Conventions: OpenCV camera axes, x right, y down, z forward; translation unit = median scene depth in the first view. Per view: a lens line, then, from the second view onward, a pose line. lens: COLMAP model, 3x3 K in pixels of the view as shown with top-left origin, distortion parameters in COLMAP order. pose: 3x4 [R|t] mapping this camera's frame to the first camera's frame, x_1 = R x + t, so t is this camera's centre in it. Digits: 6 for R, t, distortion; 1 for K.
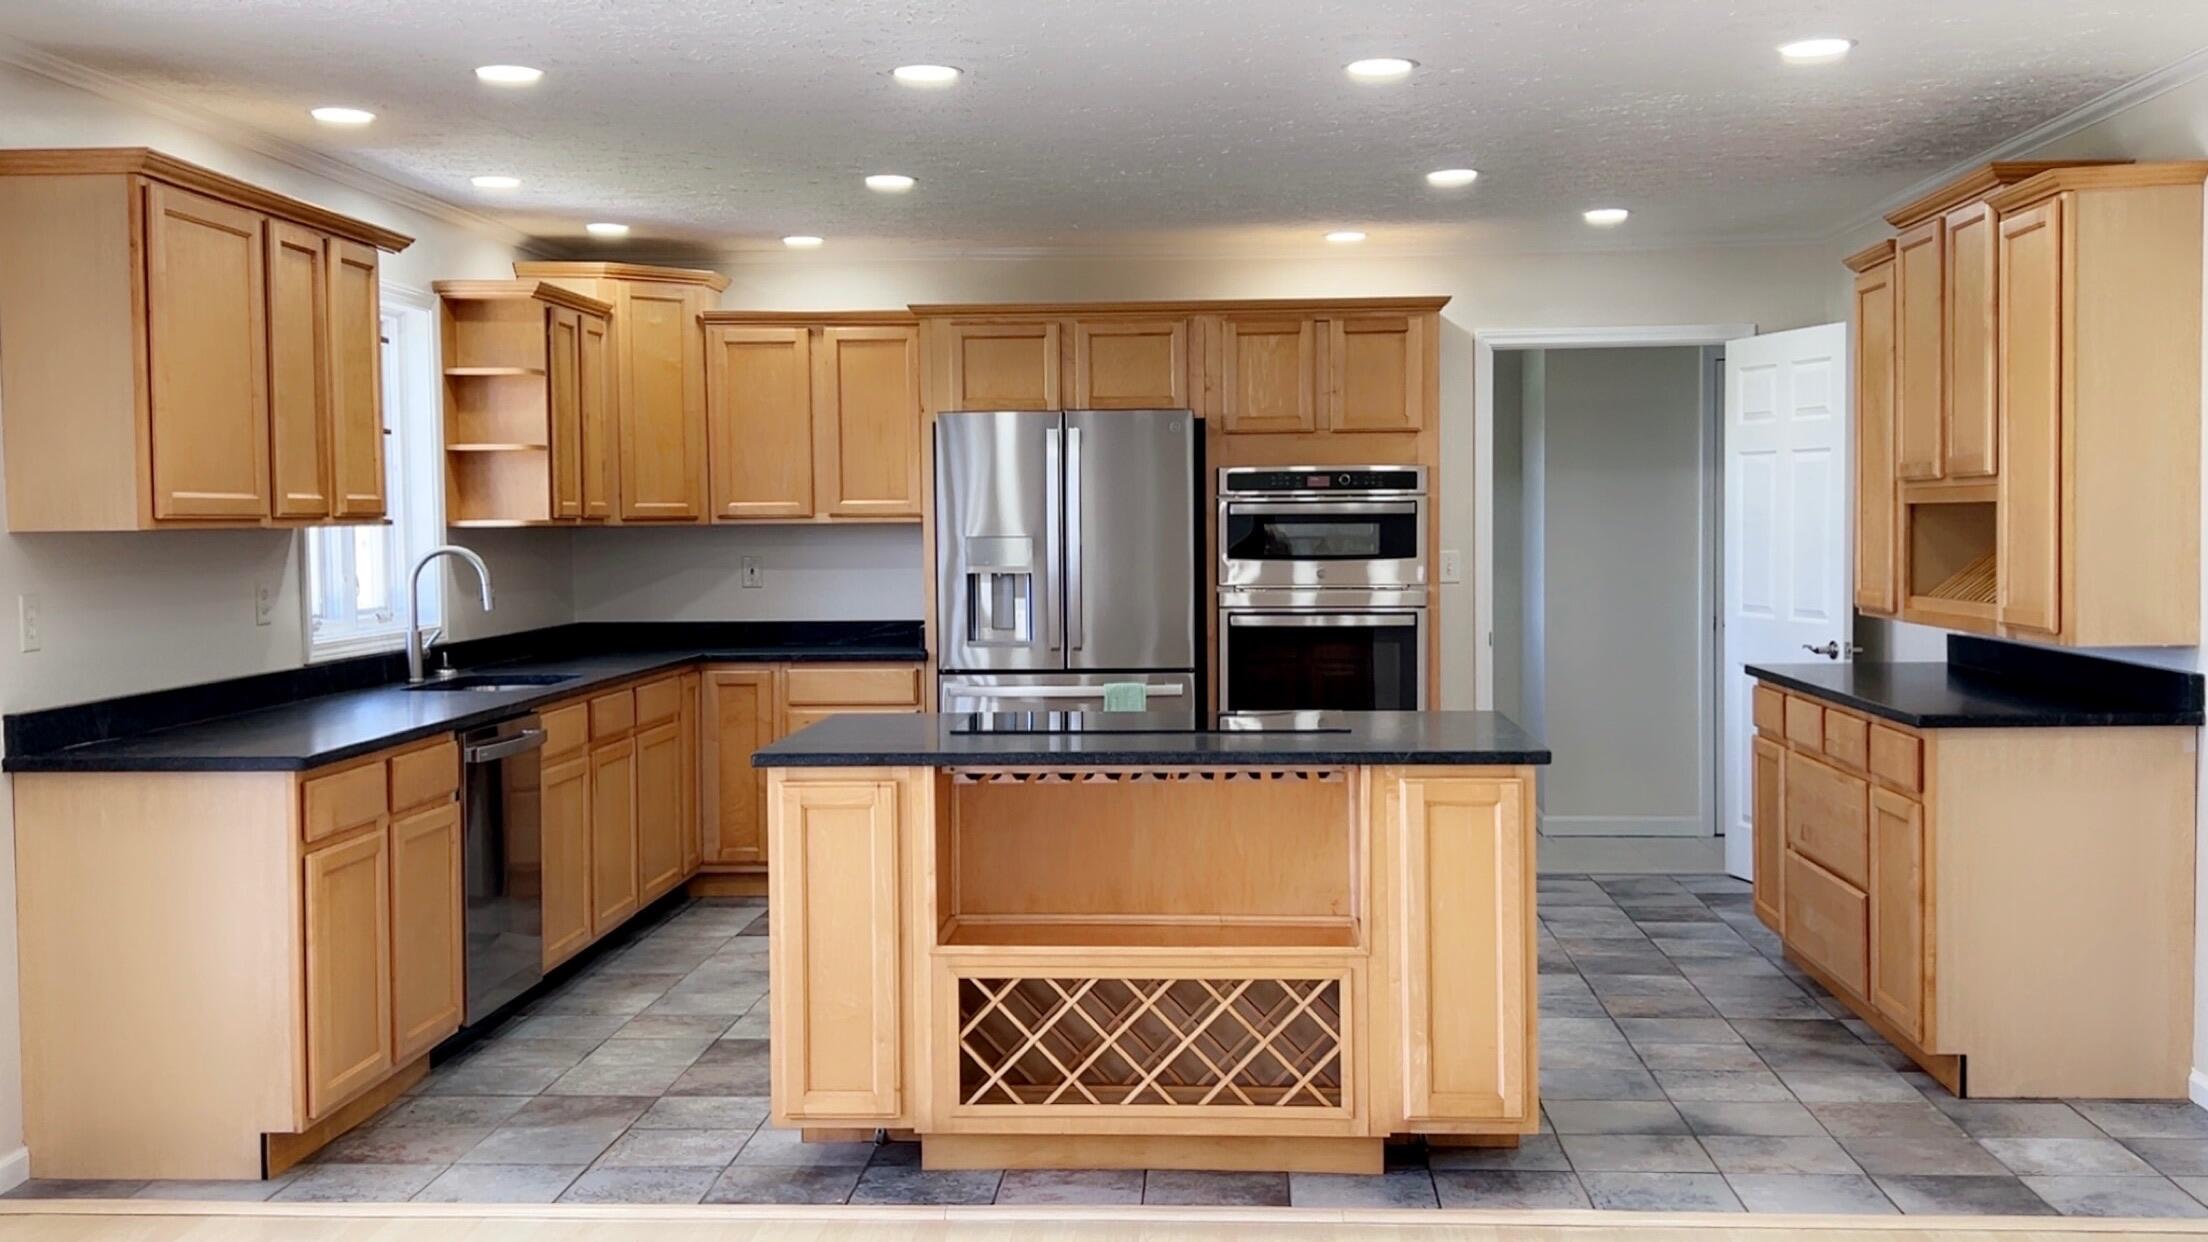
lens RADIAL K [[2314.4, 0, 1101.8], [0, 2314.4, 661.4], [0, 0, 1]] dist [0.081146, 0.000000]
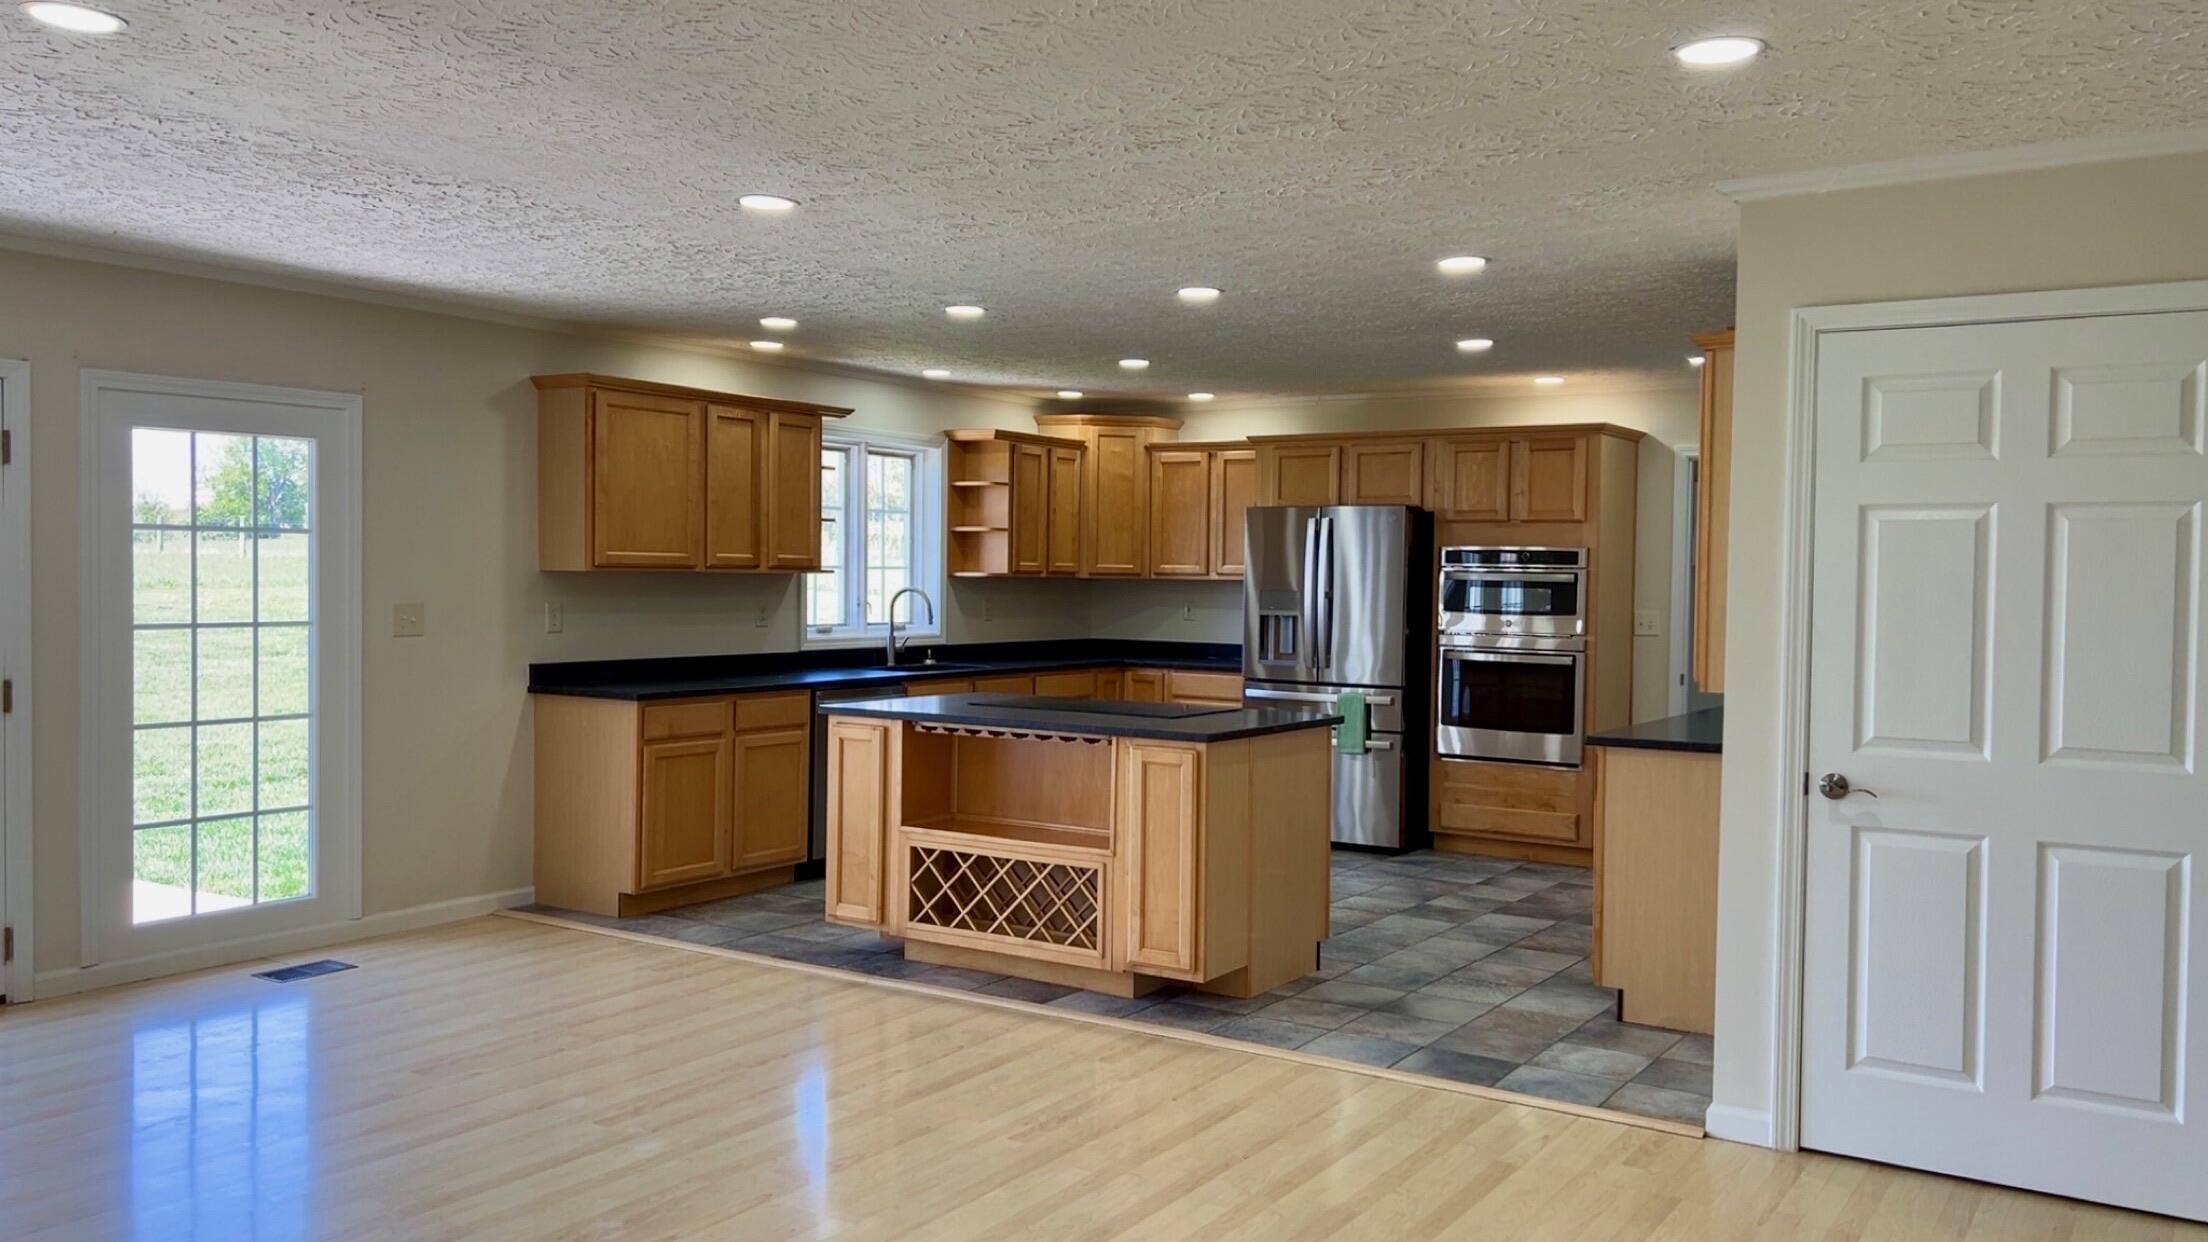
lens RADIAL K [[1709.5, 0, 1106.0], [0, 1709.5, 630.5], [0, 0, 1]] dist [0.122396, 0.001848]
pose [[0.871525, 0.039310, -0.488772, 0.619239], [-0.053903, 0.998421, -0.015815, -0.007483], [0.487379, 0.040130, 0.872268, -0.026329]]
